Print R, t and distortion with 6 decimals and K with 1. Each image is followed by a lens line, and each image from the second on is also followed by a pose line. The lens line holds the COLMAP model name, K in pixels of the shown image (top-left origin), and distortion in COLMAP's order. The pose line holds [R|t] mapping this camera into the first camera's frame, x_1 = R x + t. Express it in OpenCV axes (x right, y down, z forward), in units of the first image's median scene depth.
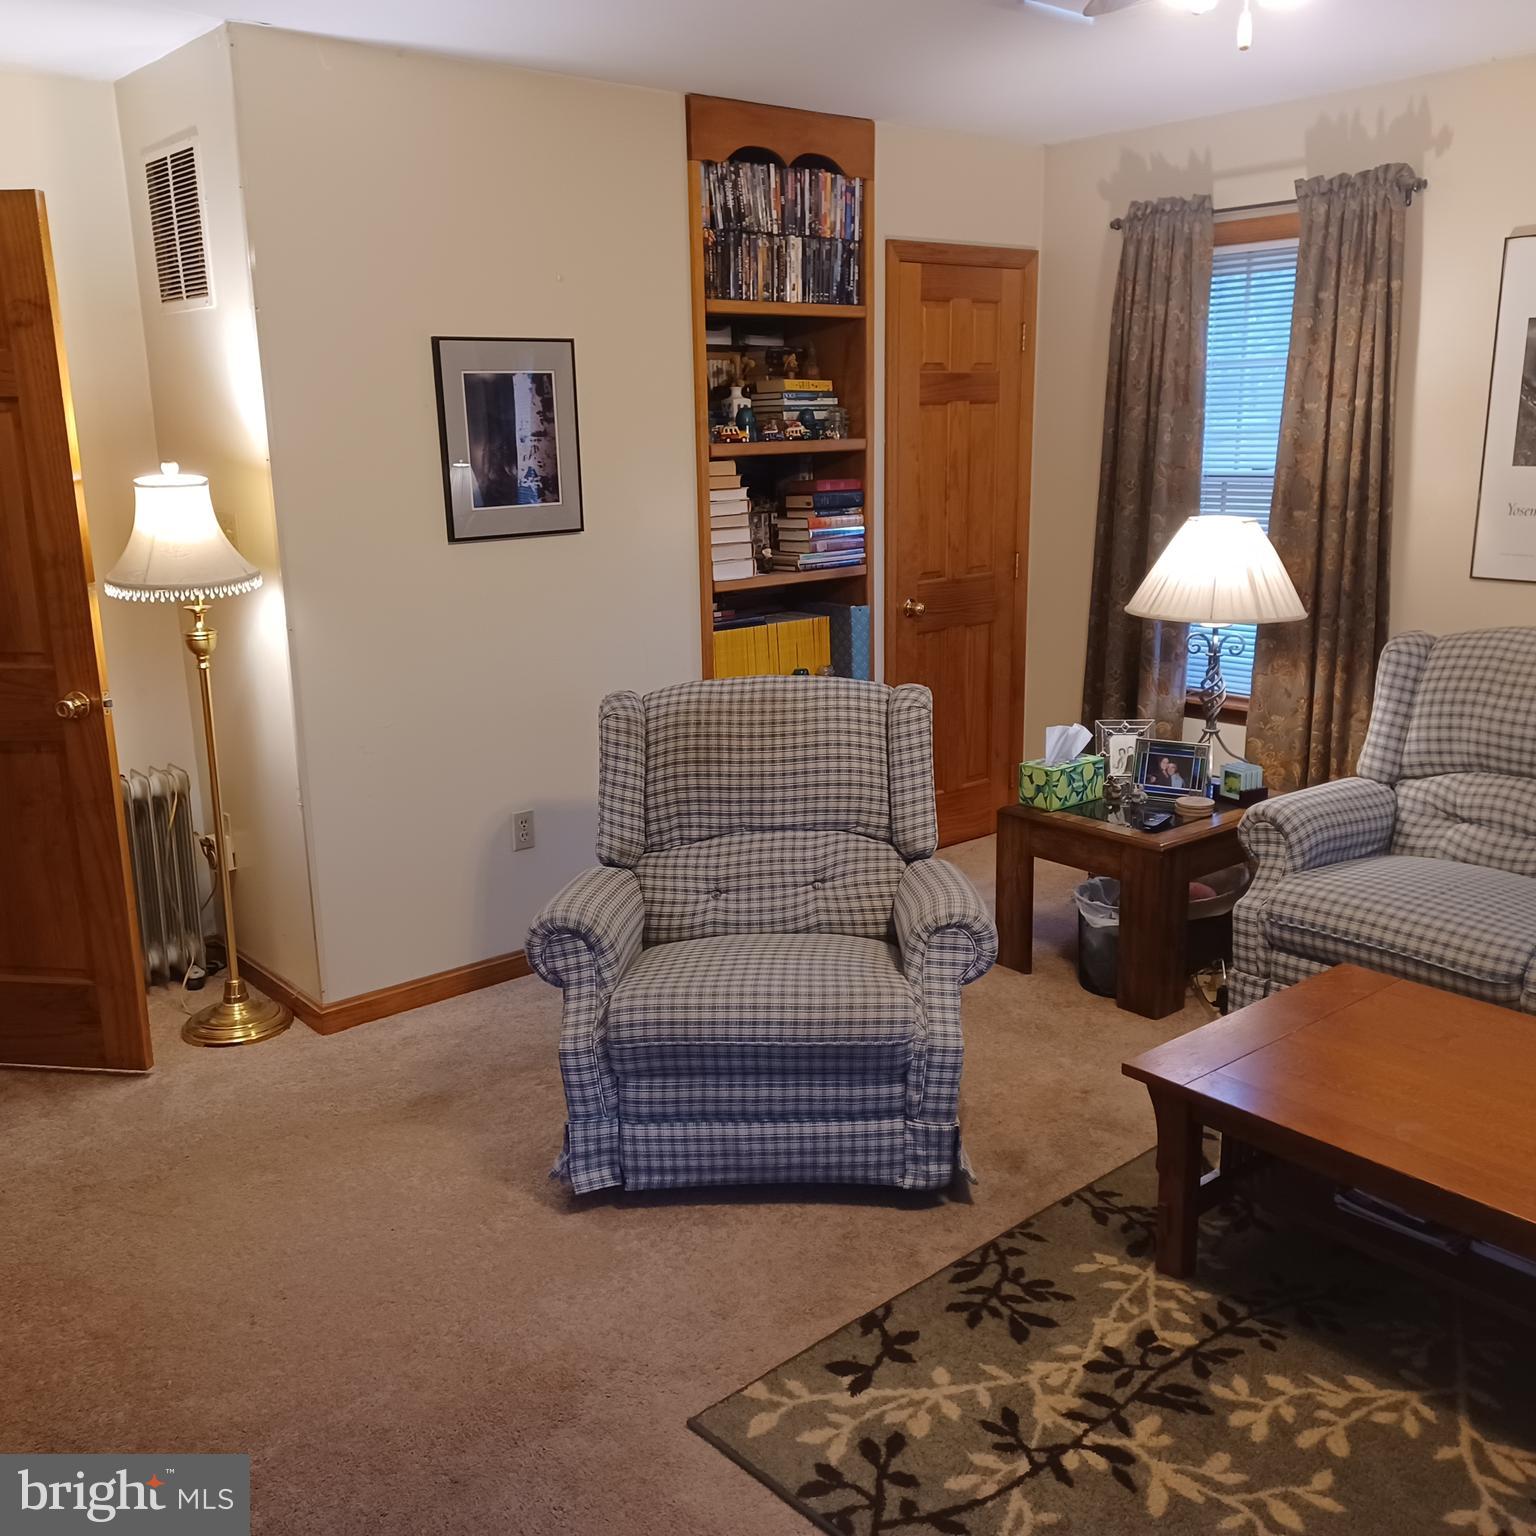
lens RADIAL K [[1473.8, 0, 771.6], [0, 1473.8, 775.6], [0, 0, 1]] dist [0.128112, -0.202536]
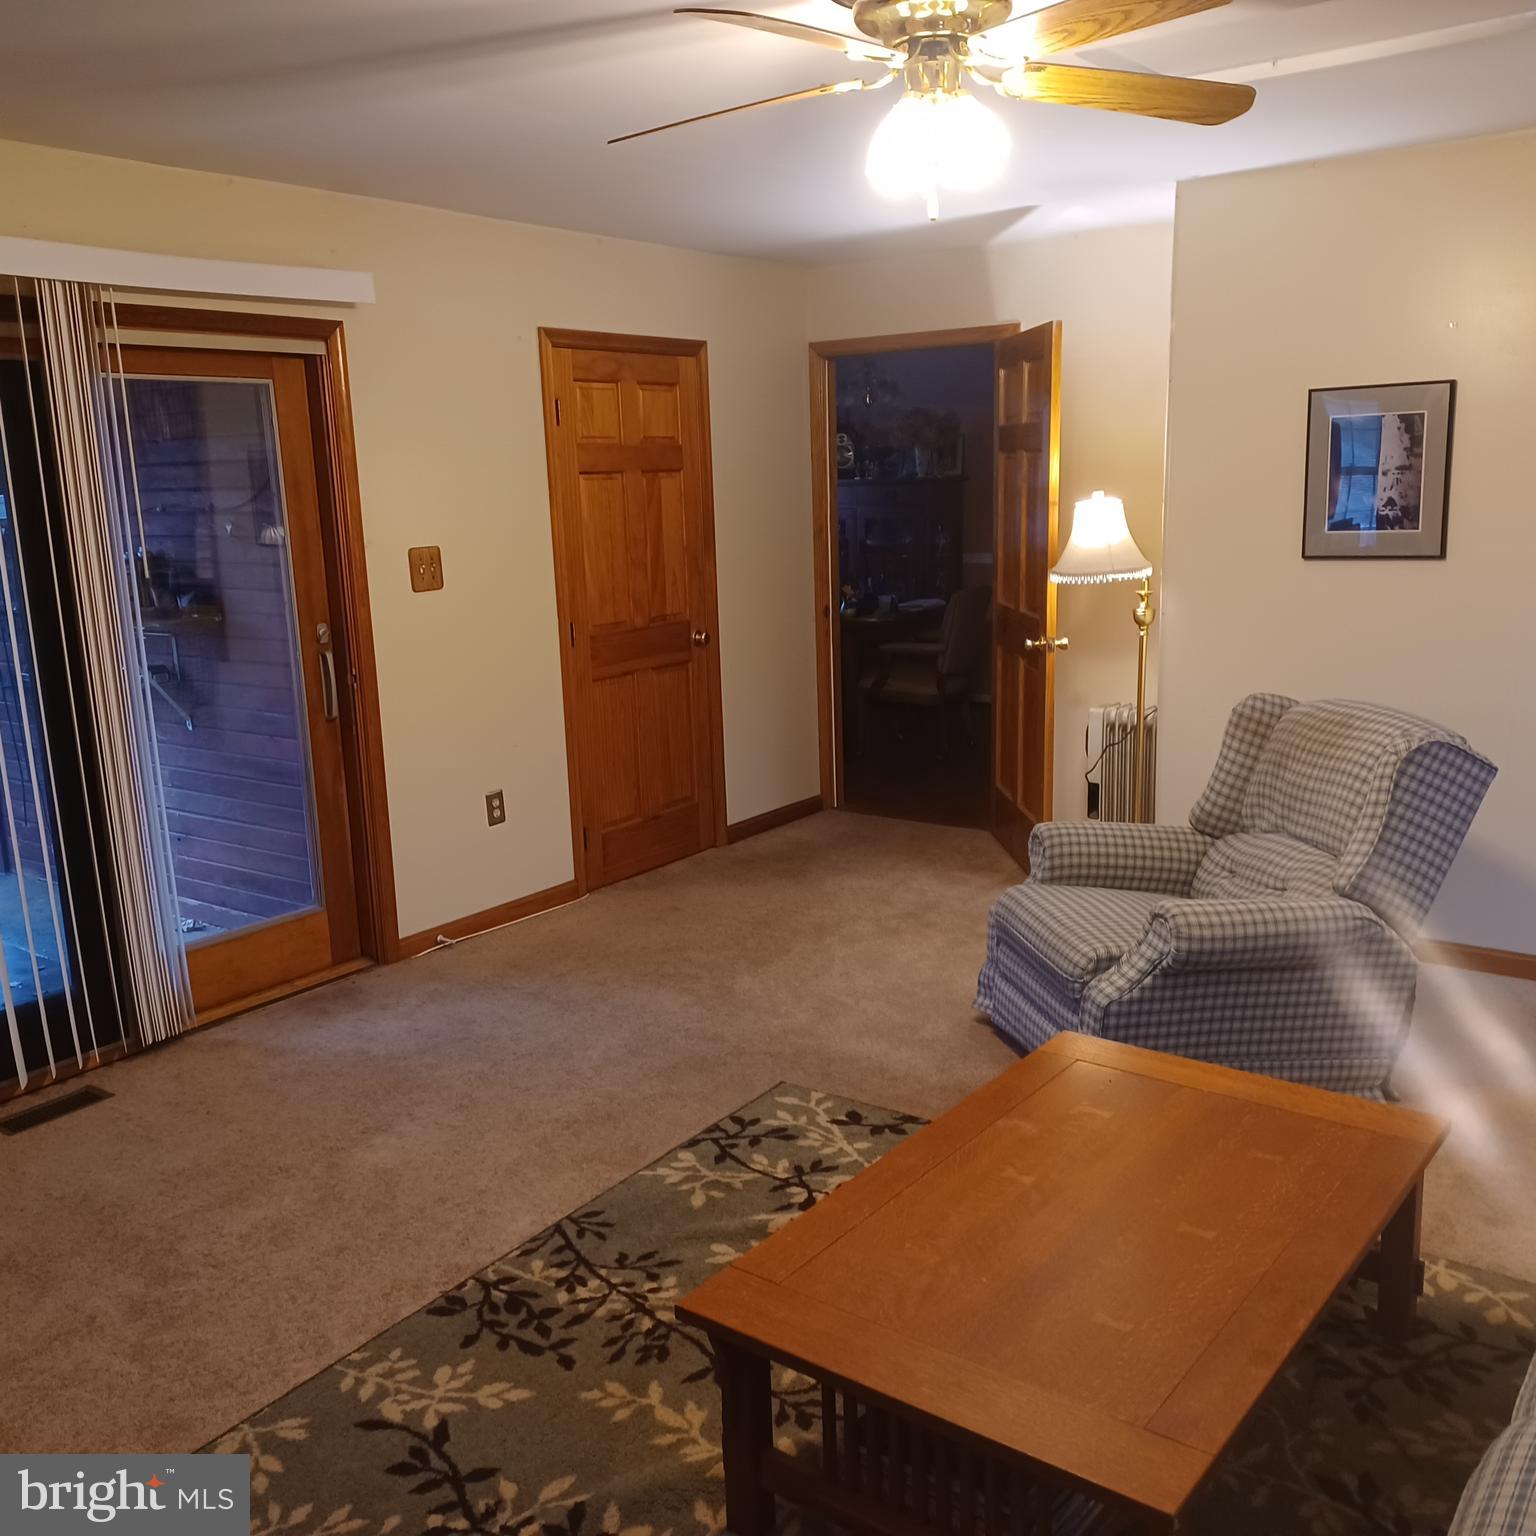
lens RADIAL K [[1473.8, 0, 771.6], [0, 1473.8, 775.6], [0, 0, 1]] dist [0.128112, -0.202536]
pose [[0.221510, 0.213823, -0.951427, 0.964404], [-0.205738, 0.963950, 0.168738, -0.115366], [0.953208, 0.158368, 0.257516, 0.345384]]
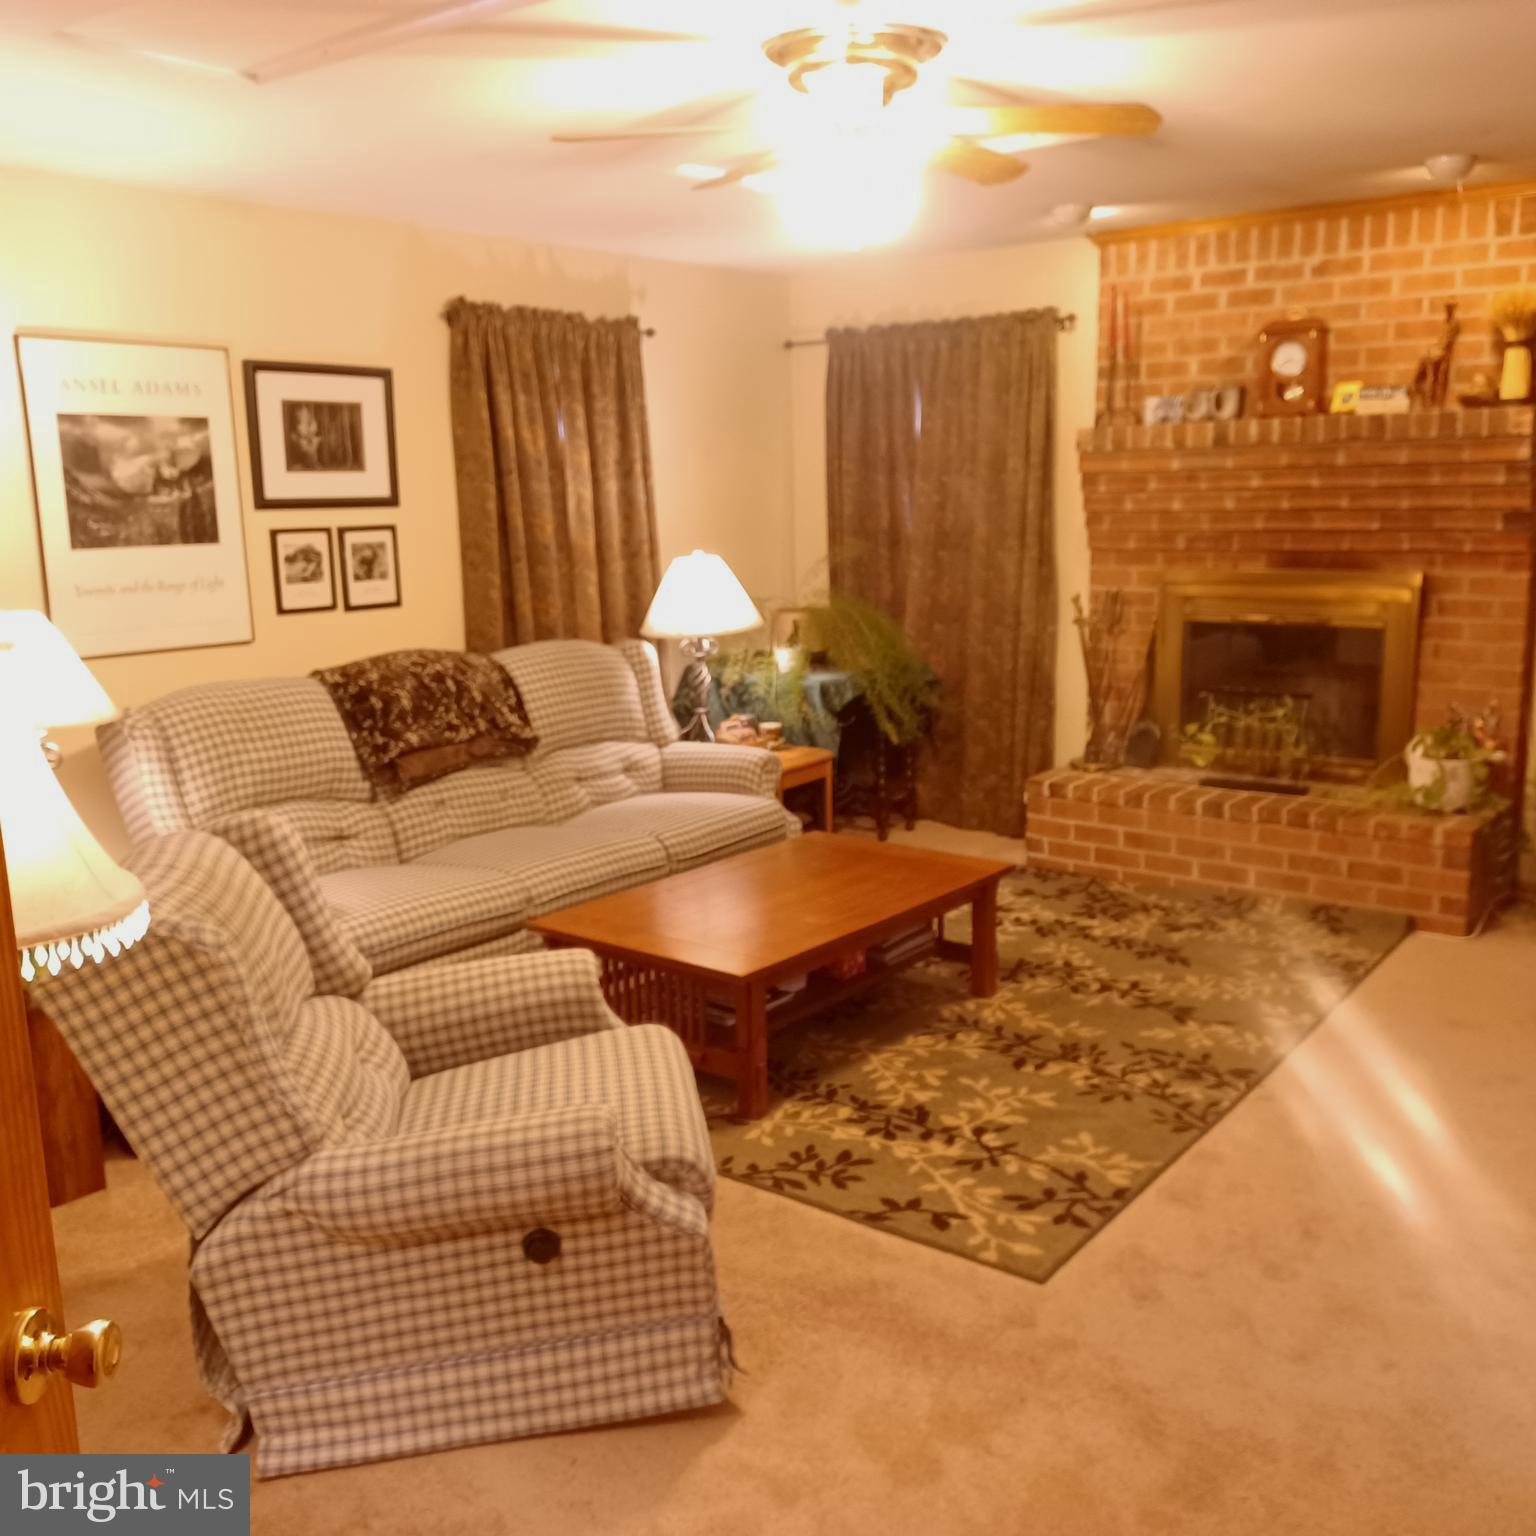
lens RADIAL K [[1500.5, 0, 769.2], [0, 1500.5, 774.8], [0, 0, 1]] dist [0.126669, -0.235149]
pose [[-0.184239, -0.170360, 0.968005, -0.772950], [0.256879, 0.942288, 0.214725, -0.190105], [-0.948720, 0.288221, -0.129844, 0.844545]]
